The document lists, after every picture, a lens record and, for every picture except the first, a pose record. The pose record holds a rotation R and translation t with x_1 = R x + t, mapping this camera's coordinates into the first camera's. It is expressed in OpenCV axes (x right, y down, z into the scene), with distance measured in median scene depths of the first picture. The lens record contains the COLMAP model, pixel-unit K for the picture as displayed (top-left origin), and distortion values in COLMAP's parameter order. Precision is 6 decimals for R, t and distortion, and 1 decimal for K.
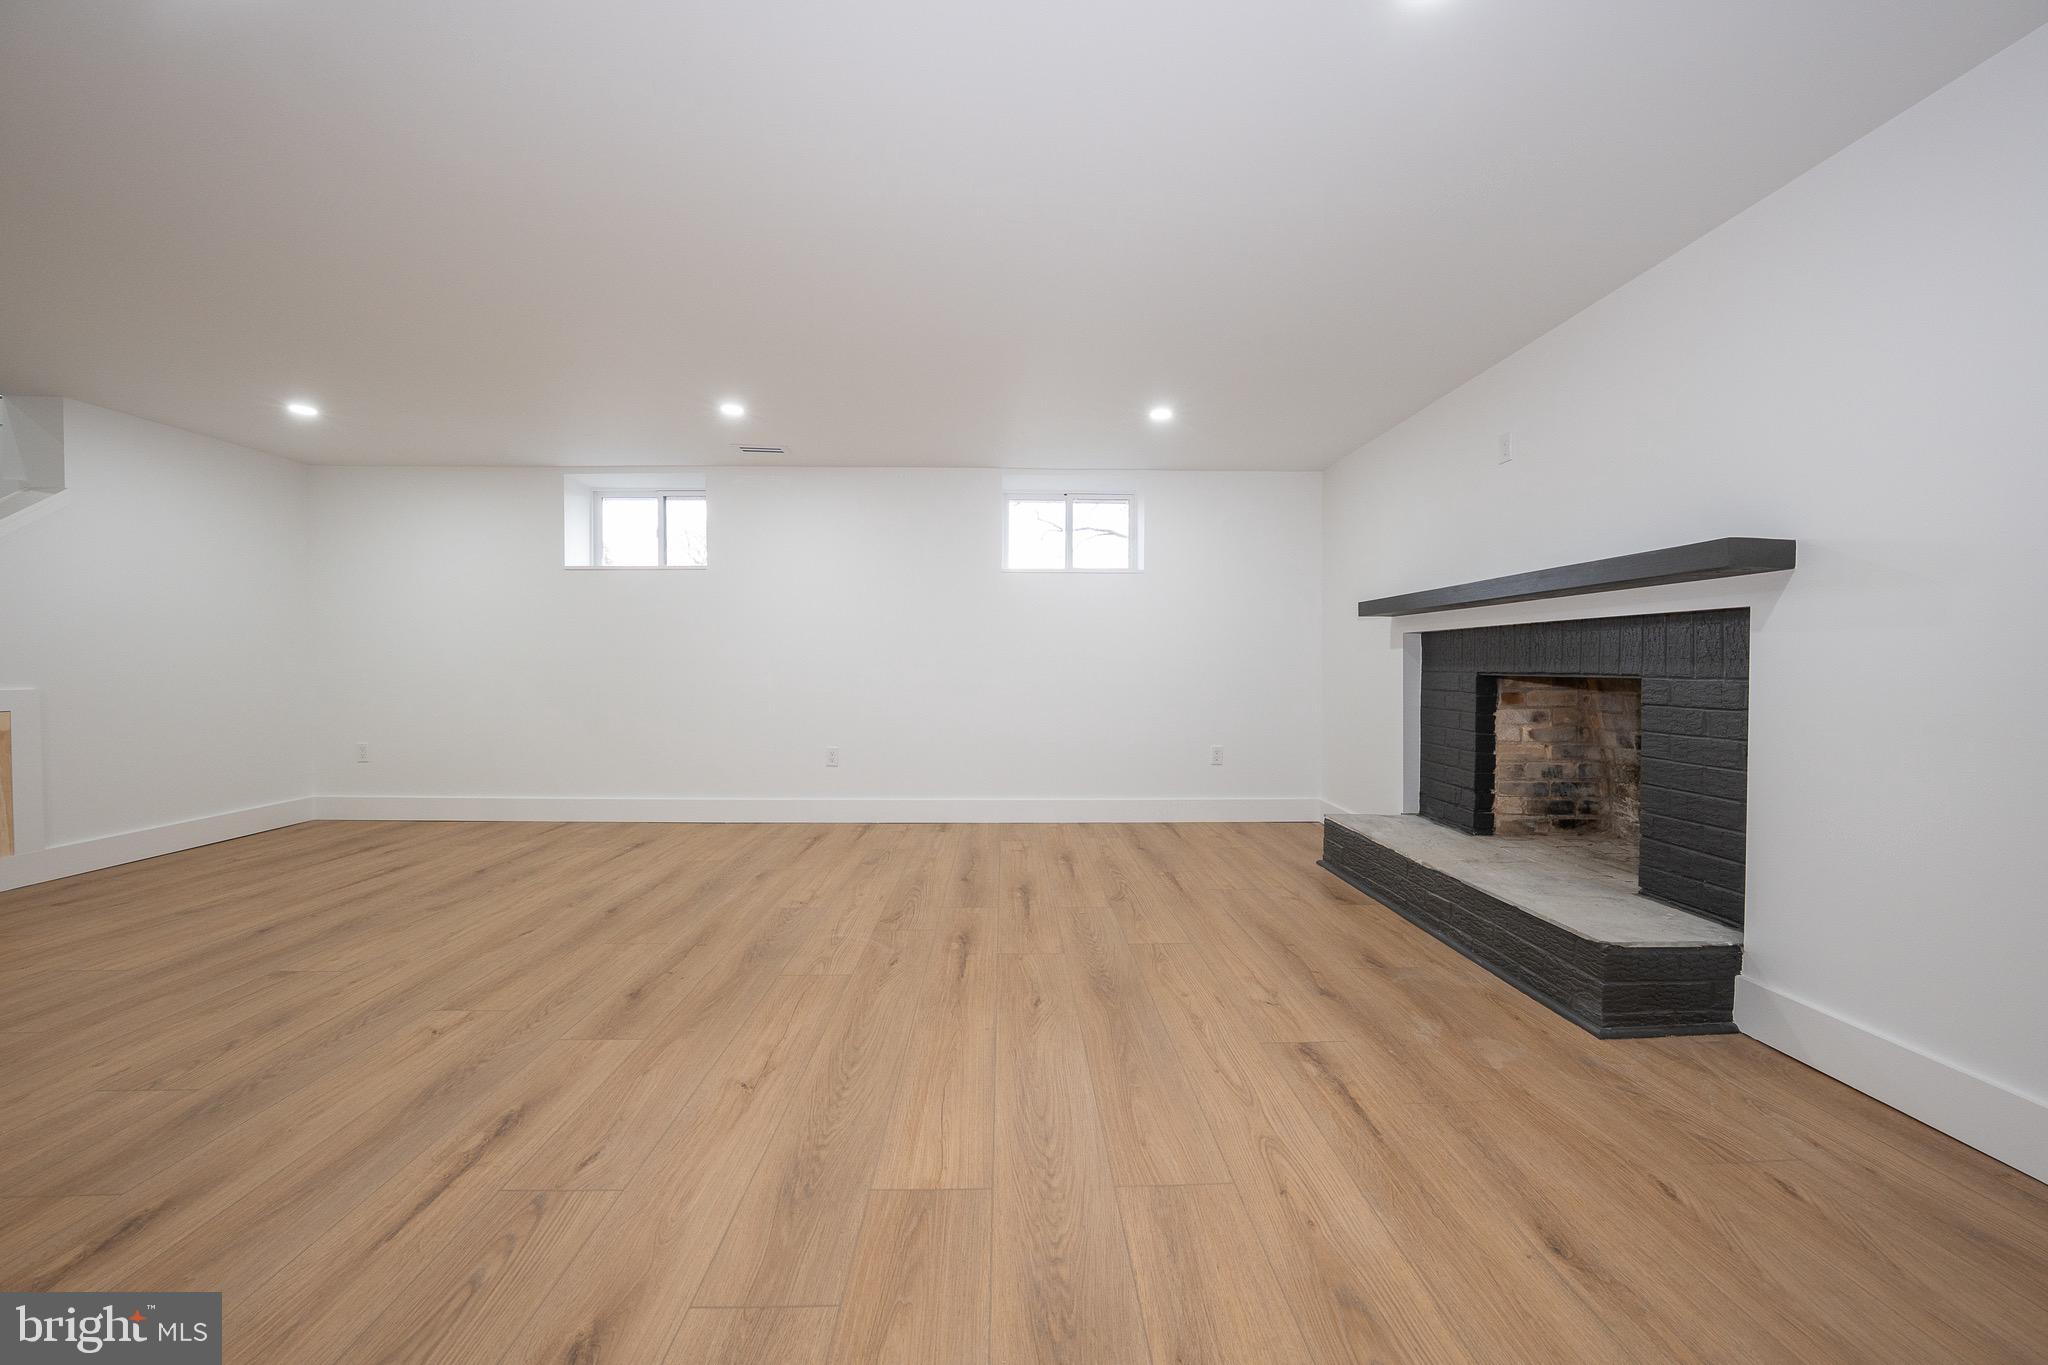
lens RADIAL K [[704.5, 0, 1028.5], [0, 704.5, 677.6], [0, 0, 1]] dist [-0.031012, 0.007120]
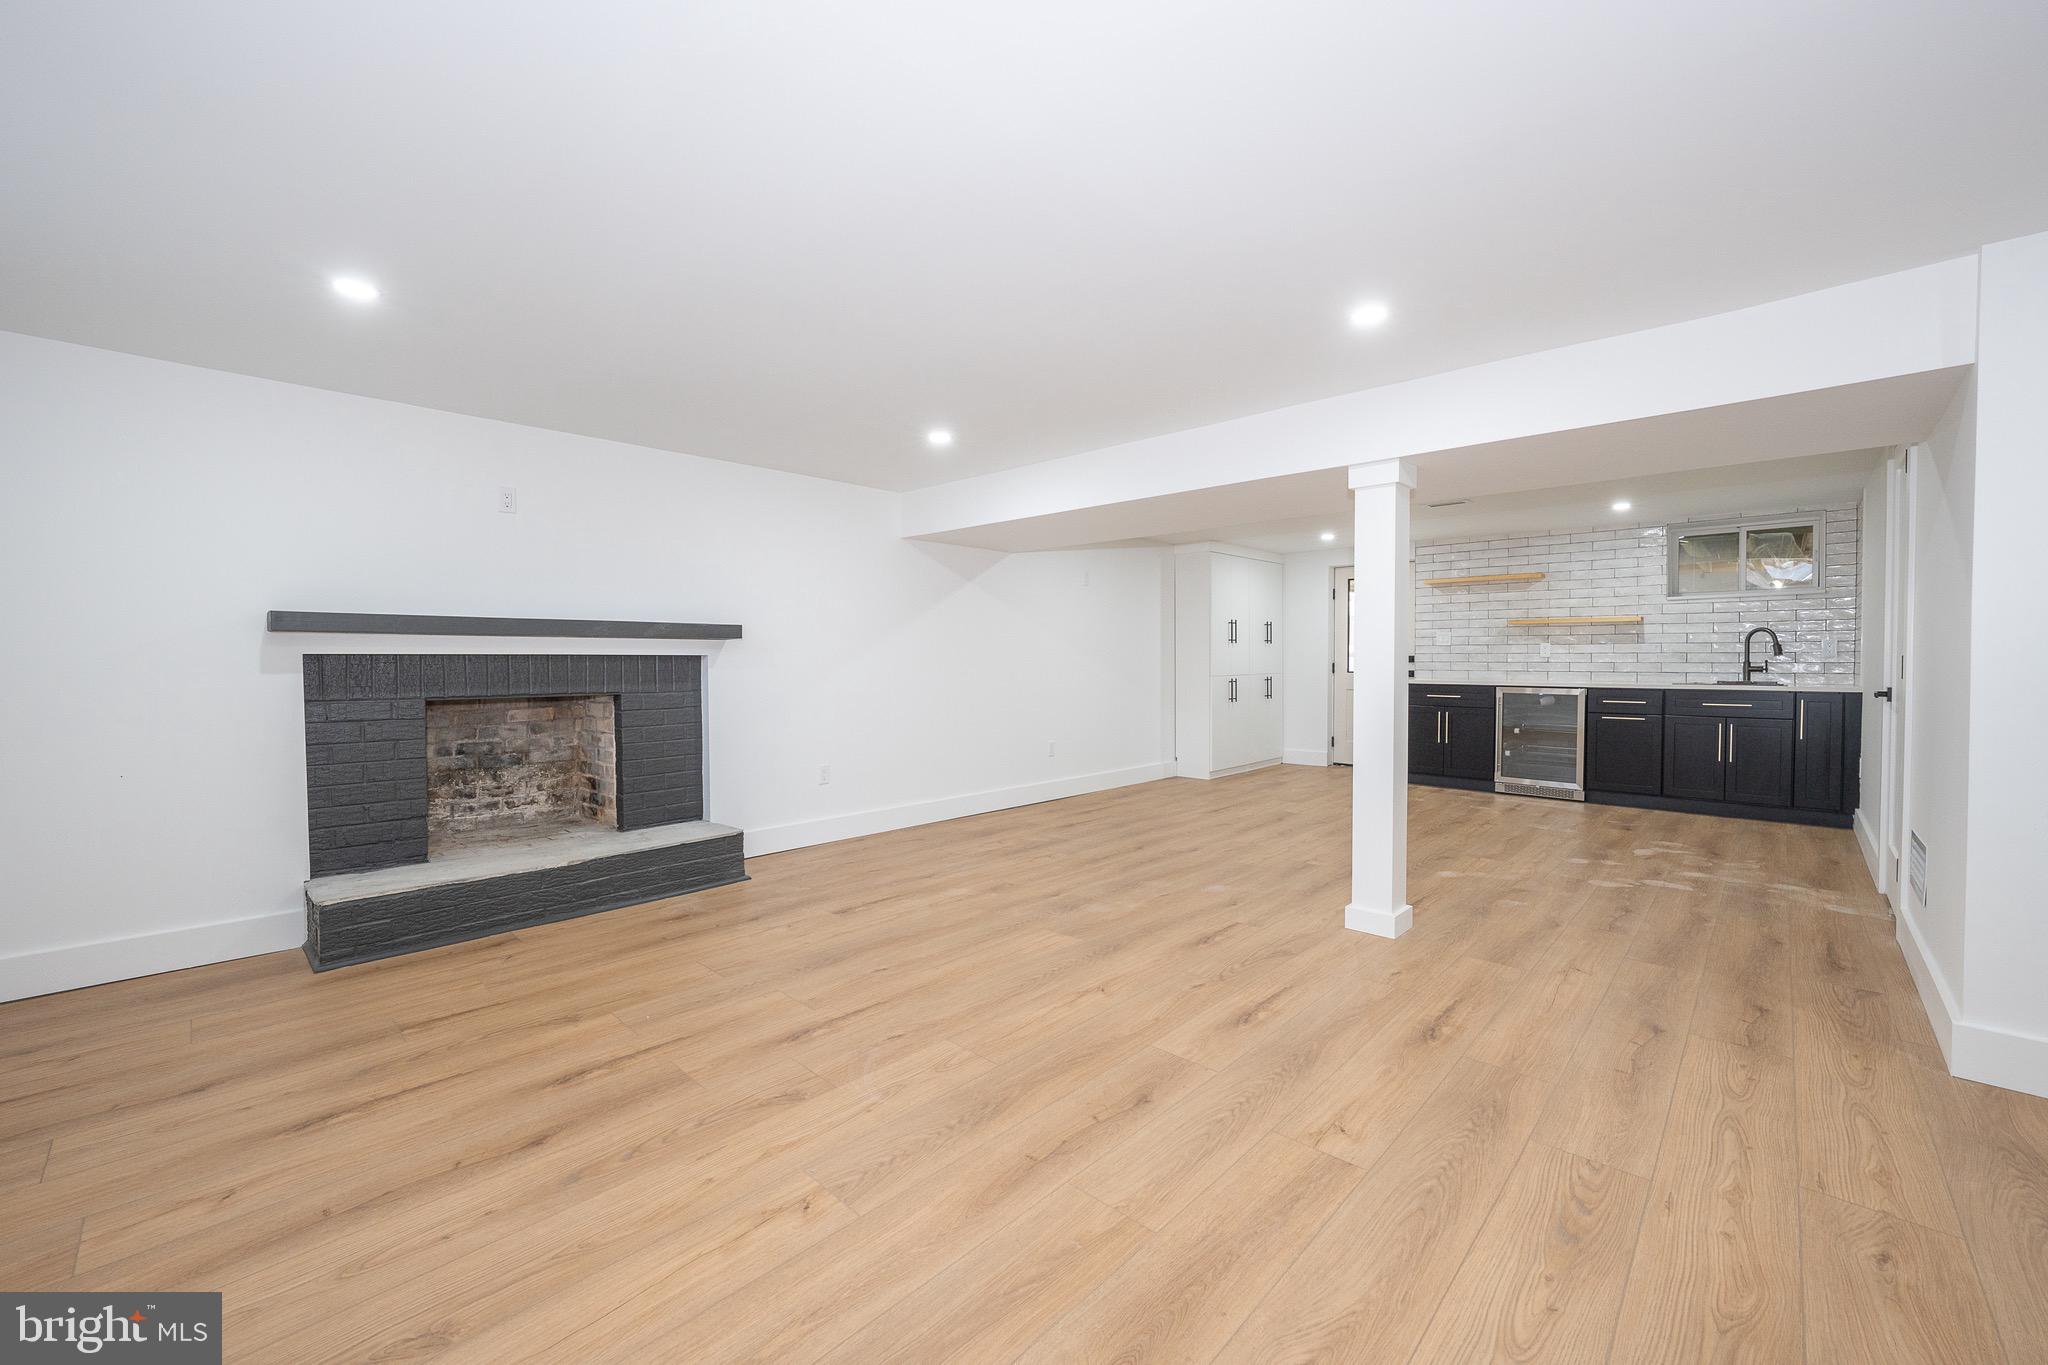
lens RADIAL K [[793.6, 0, 1027.9], [0, 793.6, 679.0], [0, 0, 1]] dist [-0.022588, -0.000079]
pose [[-0.701219, -0.017594, 0.712728, -1.133165], [0.014609, 0.999131, 0.039037, -0.099198], [-0.712796, 0.037785, -0.700353, 1.735569]]
